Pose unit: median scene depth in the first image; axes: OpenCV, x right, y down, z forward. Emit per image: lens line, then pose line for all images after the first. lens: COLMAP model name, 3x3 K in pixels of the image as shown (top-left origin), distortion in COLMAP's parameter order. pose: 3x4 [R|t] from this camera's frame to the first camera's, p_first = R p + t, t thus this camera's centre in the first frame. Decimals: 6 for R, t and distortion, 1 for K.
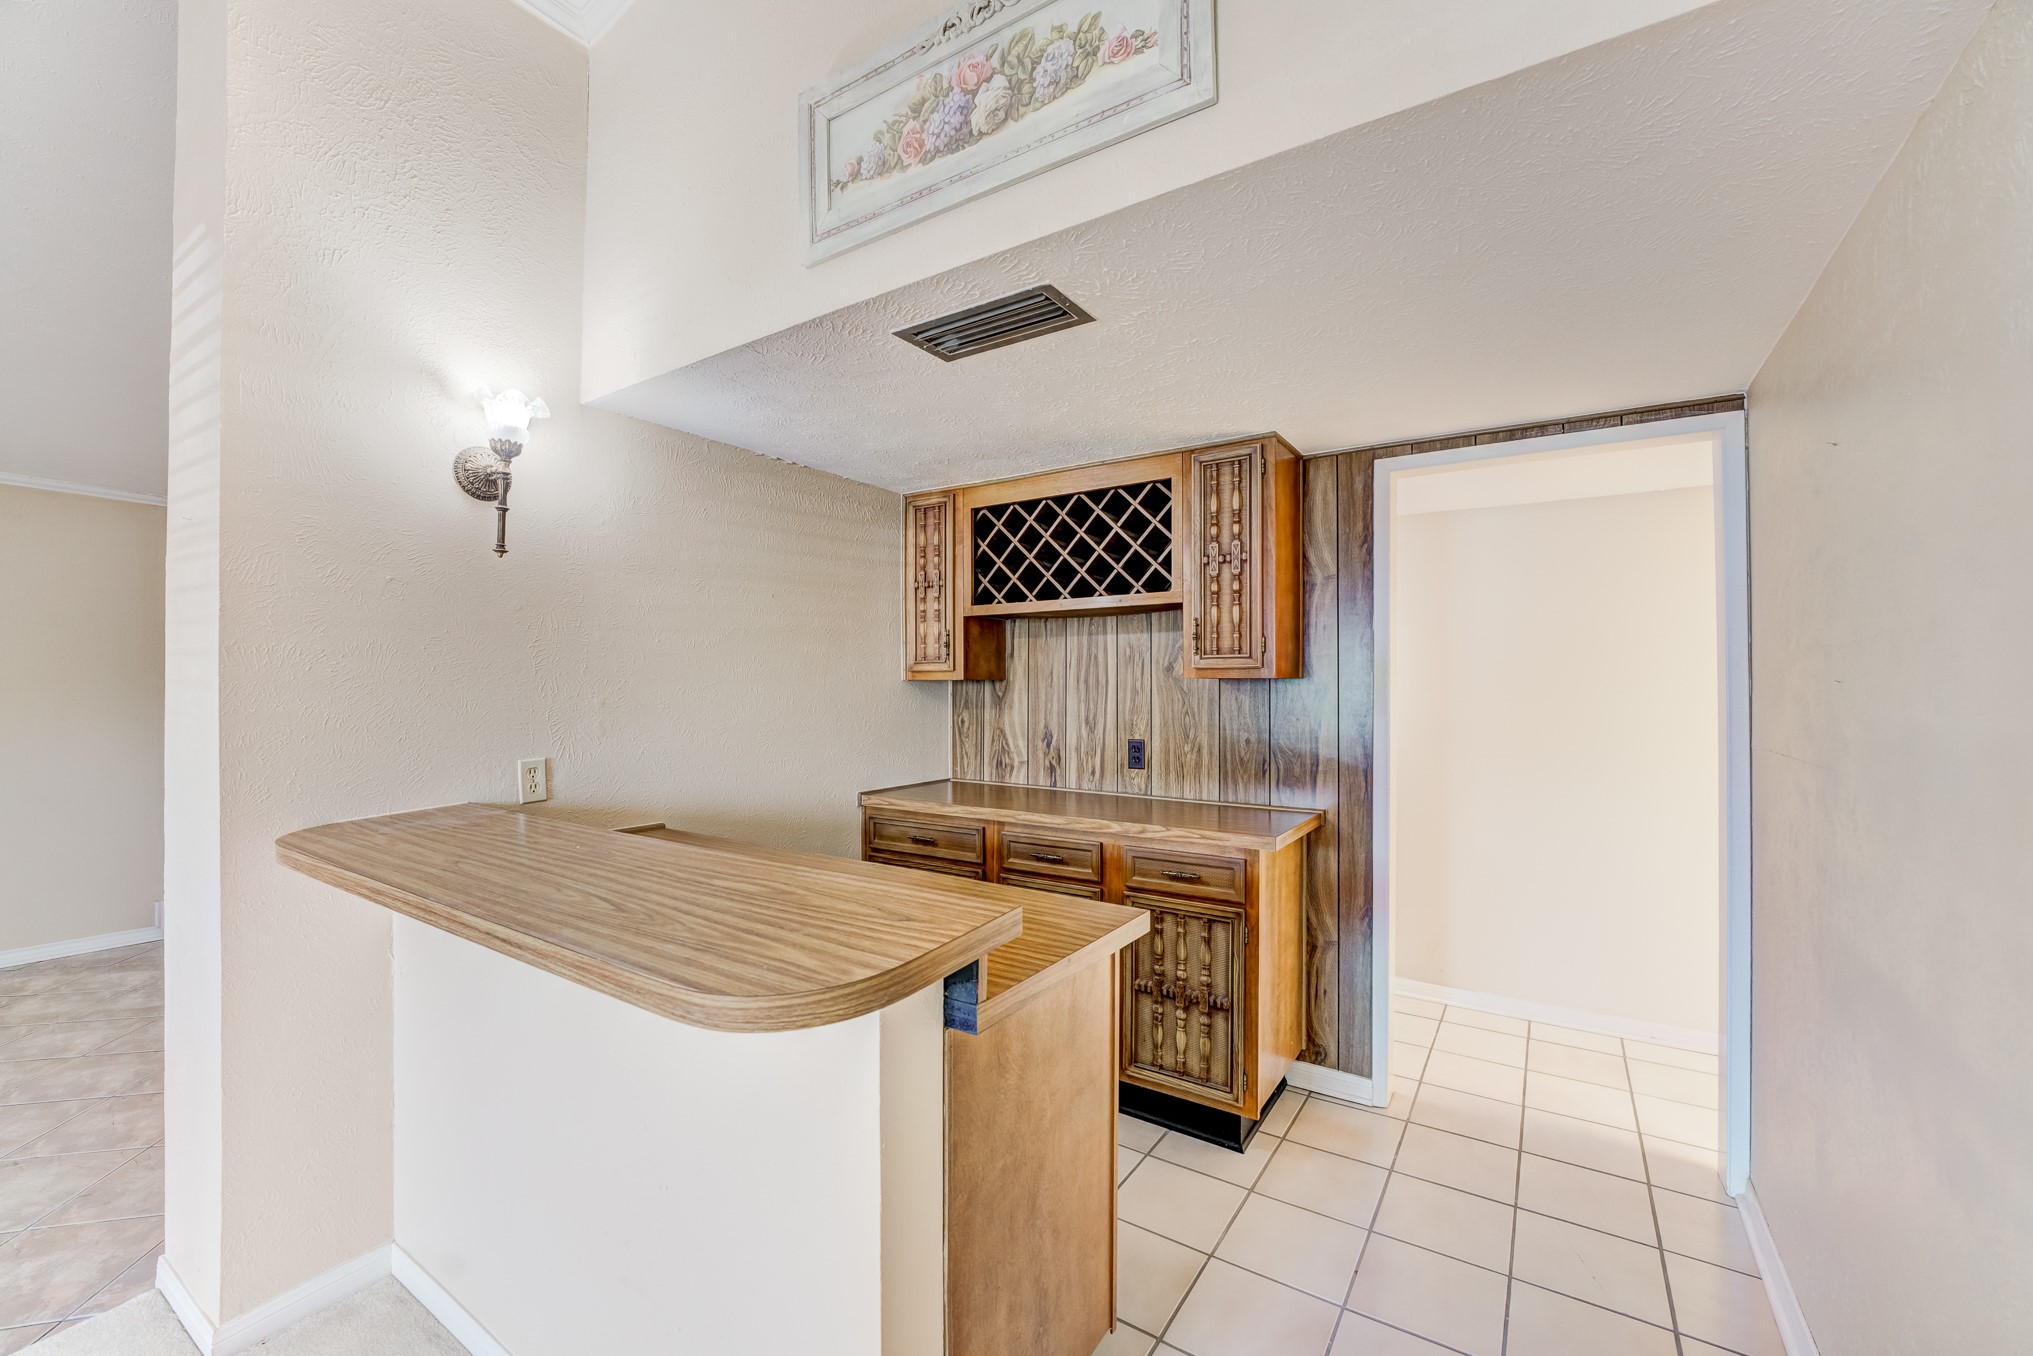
lens RADIAL K [[796.7, 0, 1016.5], [0, 796.7, 678.0], [0, 0, 1]] dist [-0.013231, 0.000062]
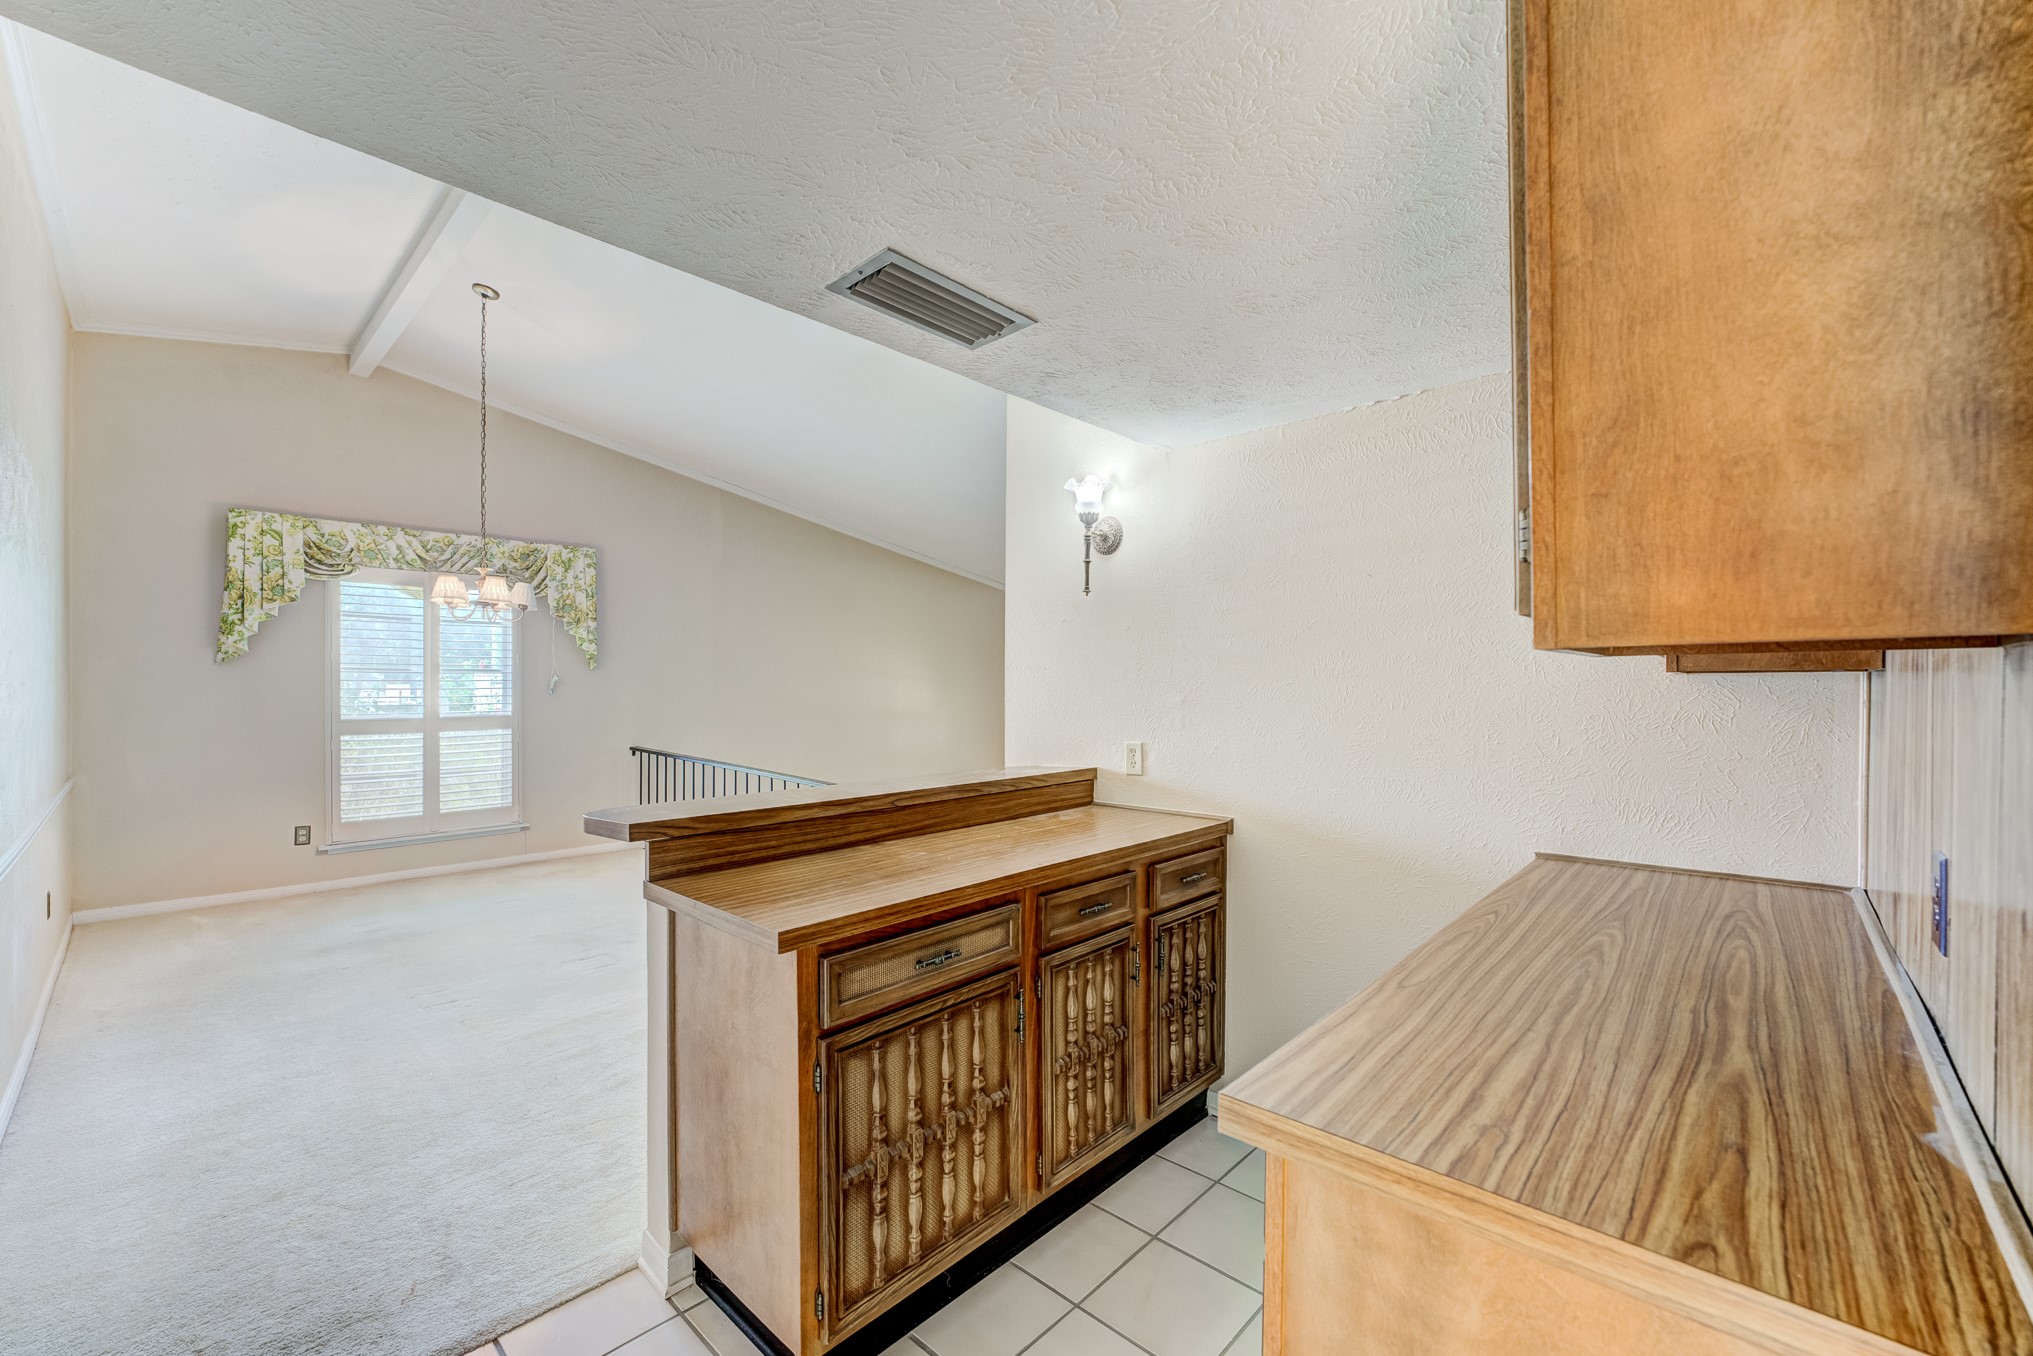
lens RADIAL K [[833.3, 0, 1016.5], [0, 833.3, 678.0], [0, 0, 1]] dist [0.001093, 0.000524]
pose [[-0.160161, -0.009750, -0.987043, 0.870211], [0.009200, 0.999893, -0.011369, 0.010992], [0.987048, -0.010902, -0.160054, 1.154285]]
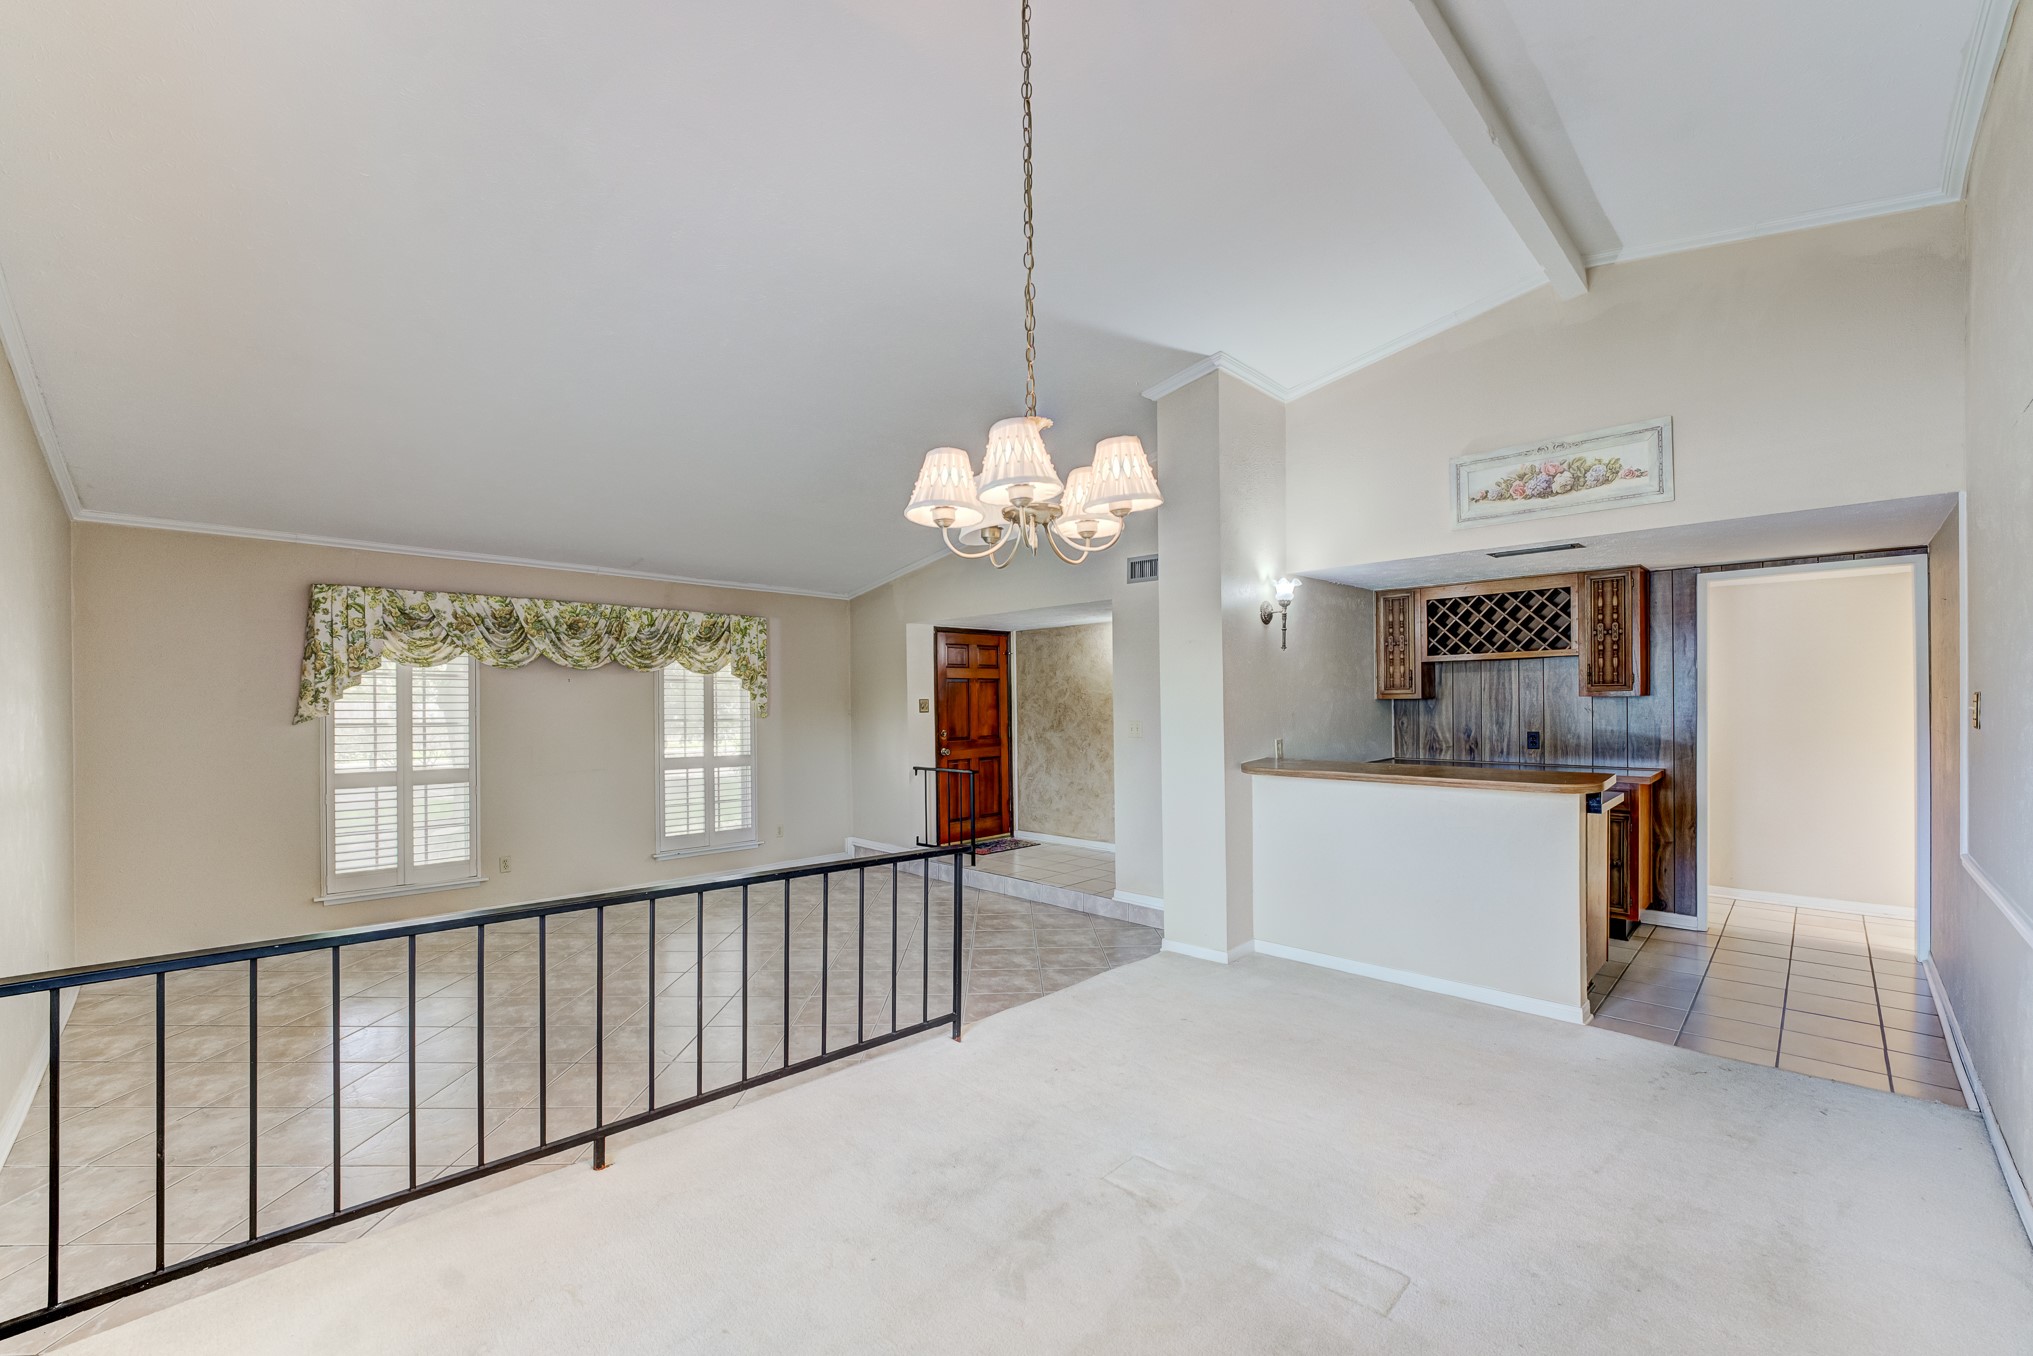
lens RADIAL K [[819.6, 0, 1018.8], [0, 819.6, 704.7], [0, 0, 1]] dist [-0.006893, -0.000103]
pose [[0.982895, -0.012900, -0.183717, -0.707346], [0.016247, 0.999728, 0.016721, -0.033326], [0.183451, -0.019420, 0.982837, -1.078310]]
